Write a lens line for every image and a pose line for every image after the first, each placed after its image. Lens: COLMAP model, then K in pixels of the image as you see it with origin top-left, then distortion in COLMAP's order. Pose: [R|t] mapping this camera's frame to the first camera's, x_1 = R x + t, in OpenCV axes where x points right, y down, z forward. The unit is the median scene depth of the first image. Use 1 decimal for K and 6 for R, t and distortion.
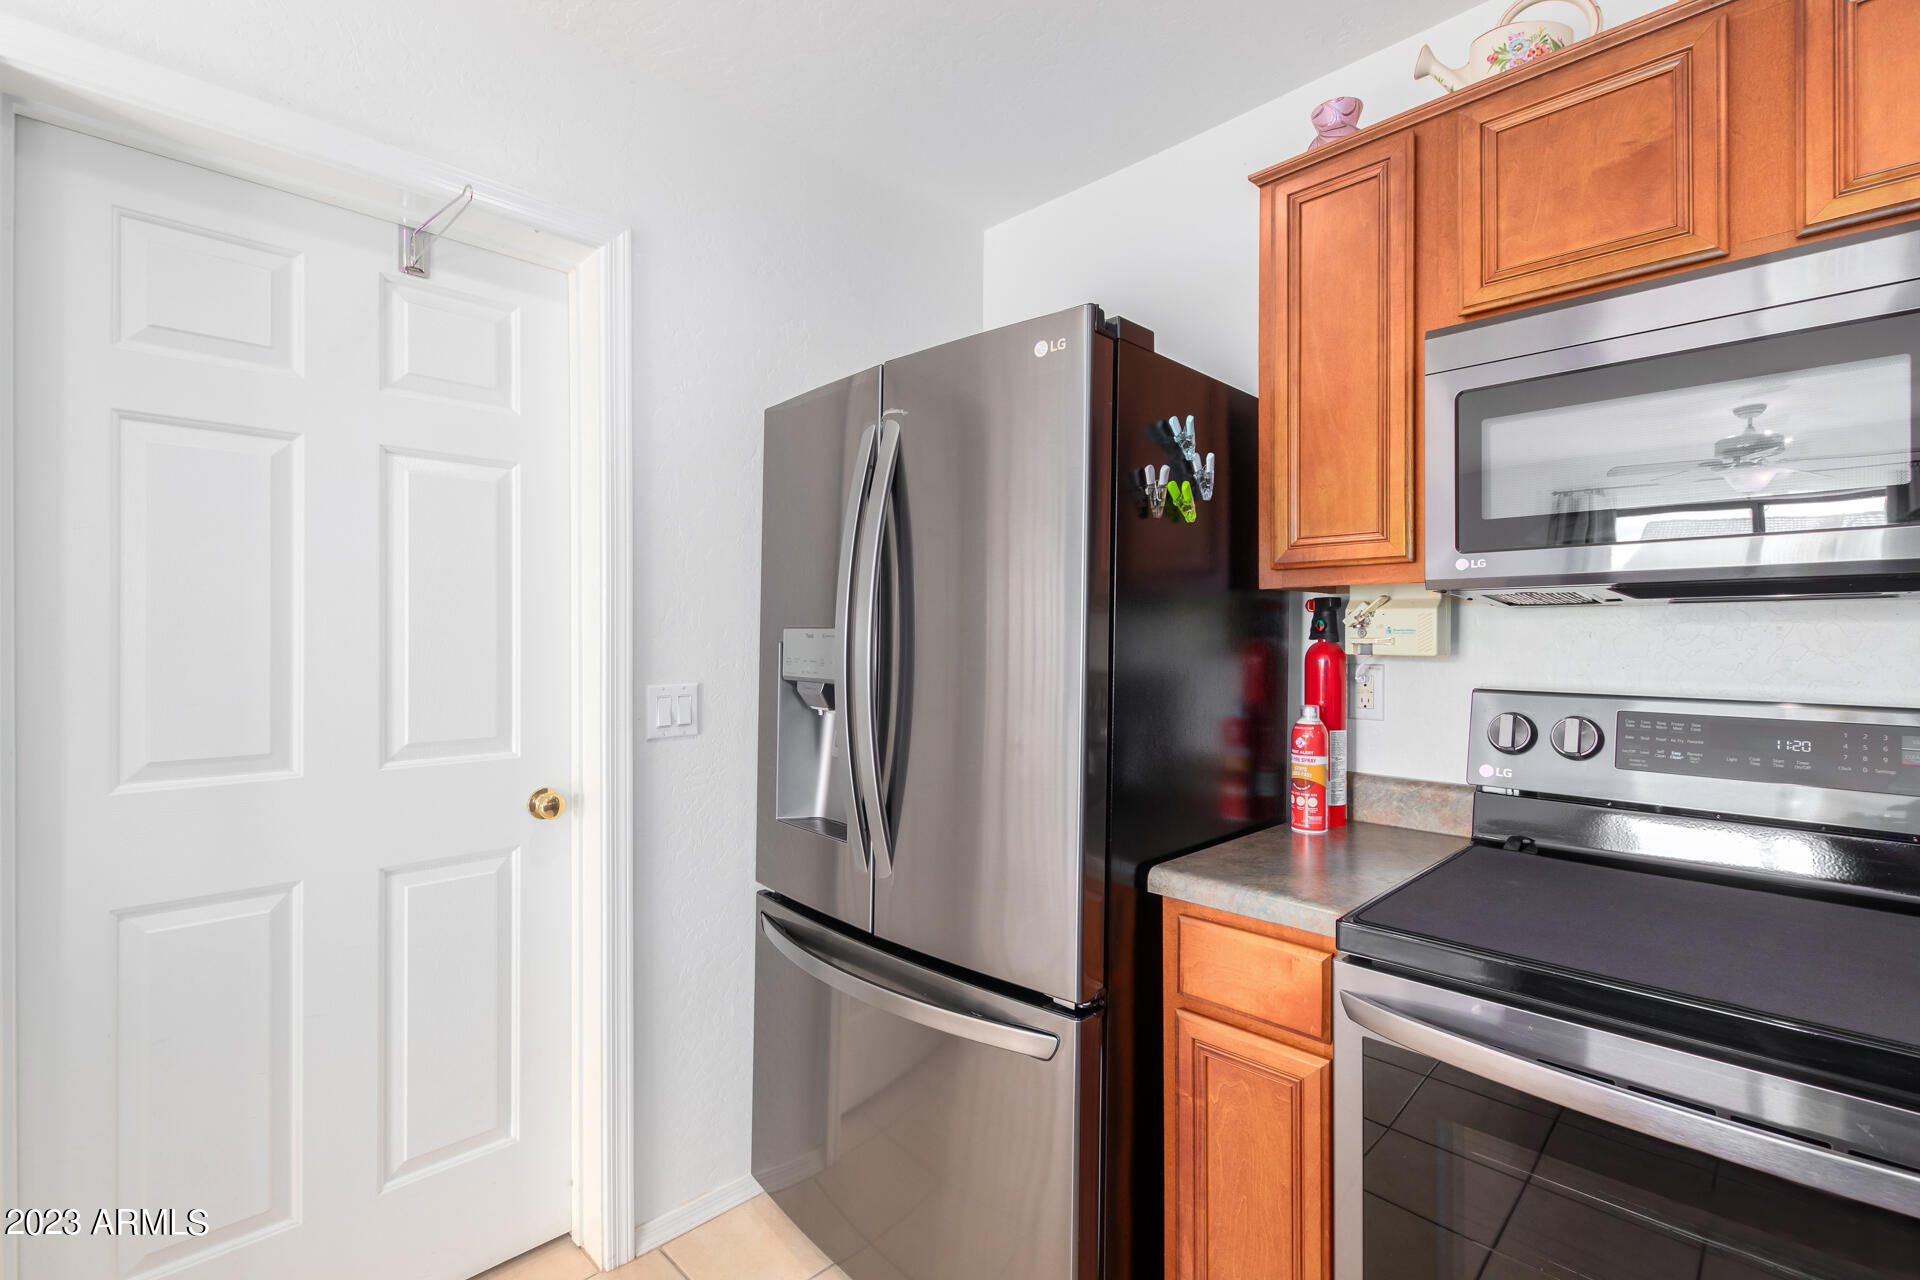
lens RADIAL K [[859.6, 0, 928.5], [0, 859.6, 635.9], [0, 0, 1]] dist [0.003005, 0.000193]
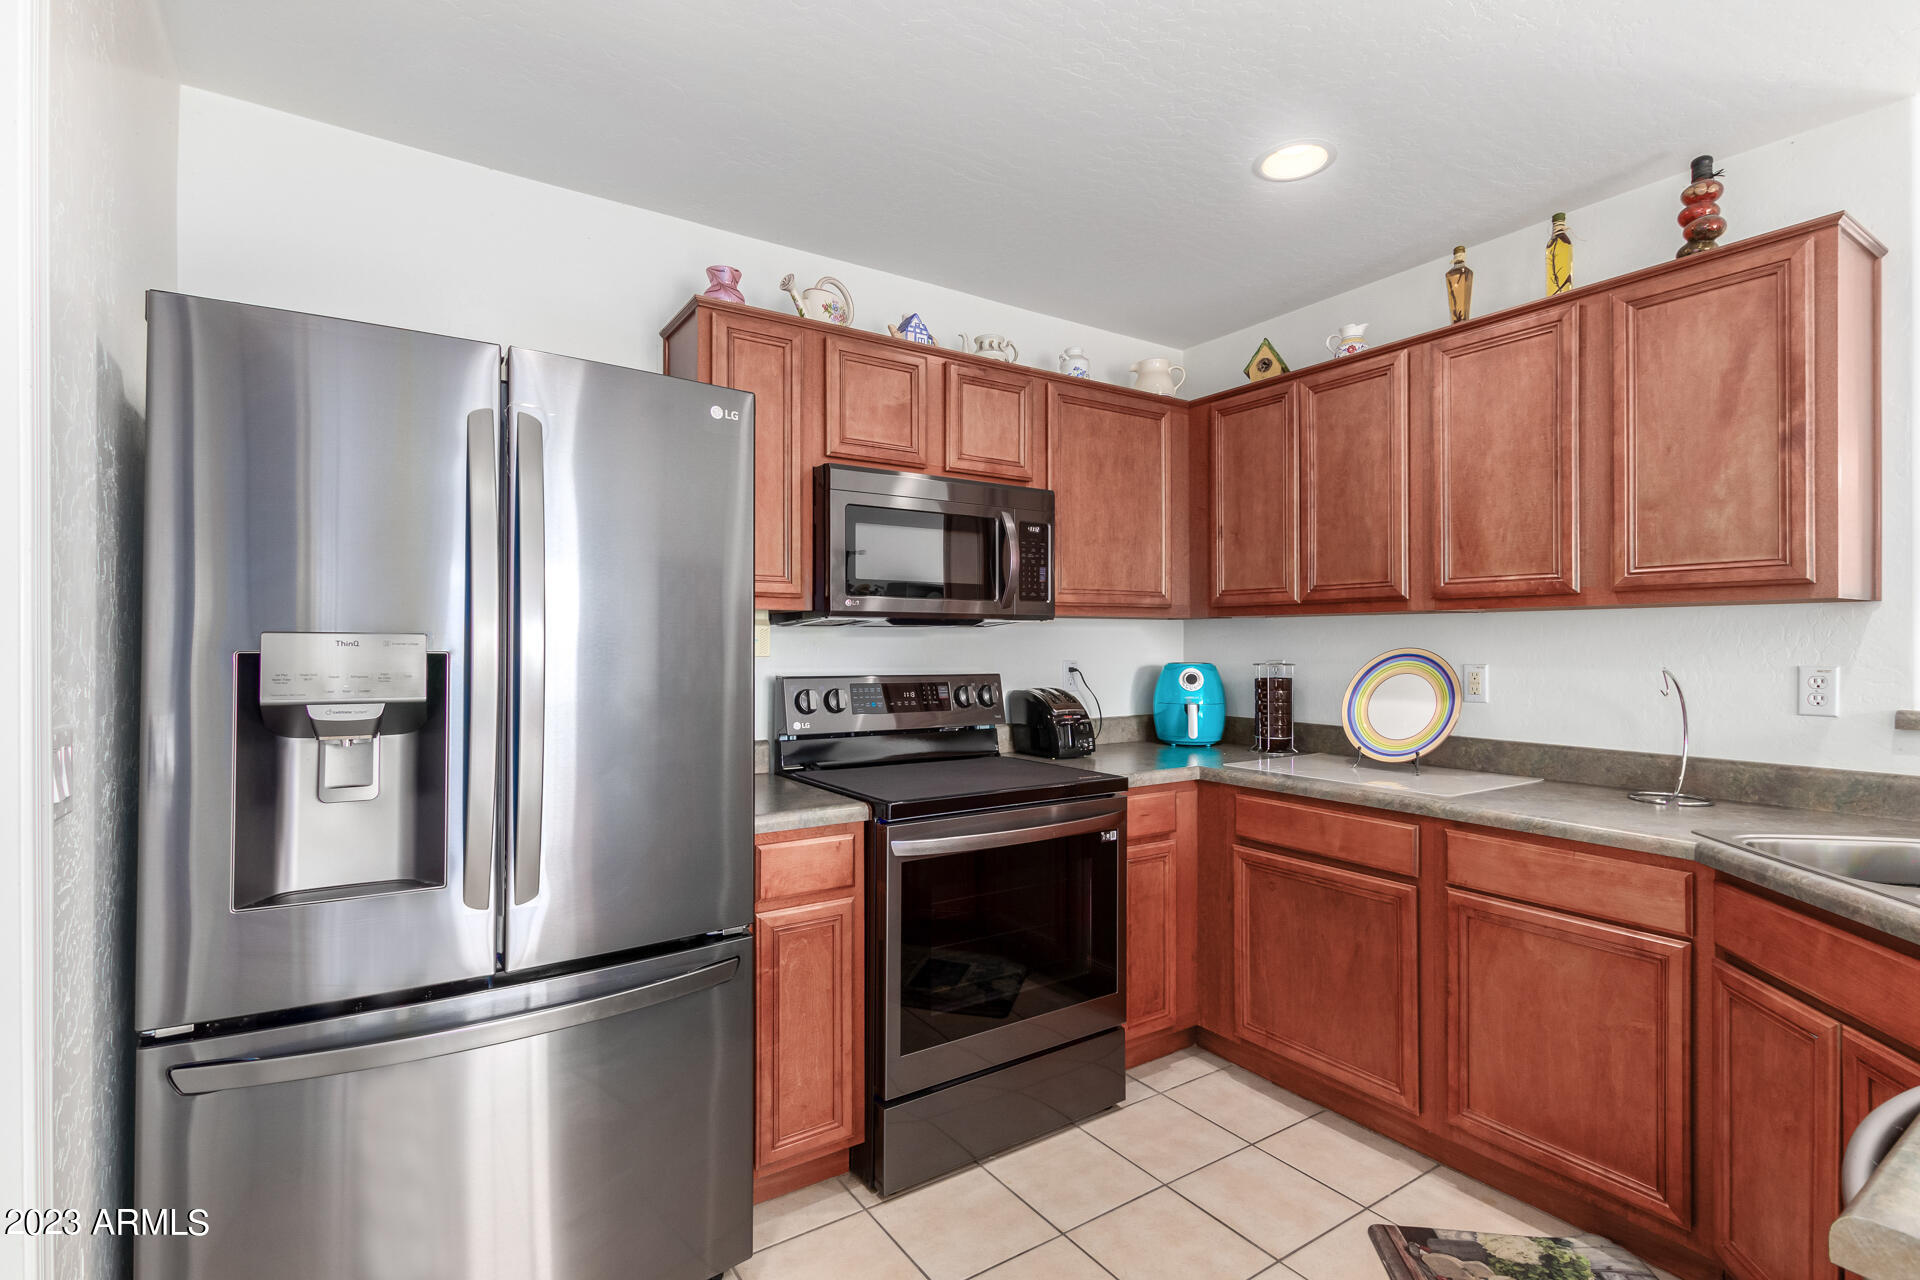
lens RADIAL K [[910.4, 0, 952.4], [0, 910.4, 640.6], [0, 0, 1]] dist [0.001511, -0.000675]
pose [[0.183123, 0.004185, 0.983081, -0.903141], [-0.002910, 0.999989, -0.003715, 0.000291], [-0.983086, -0.002180, 0.183133, 0.349895]]
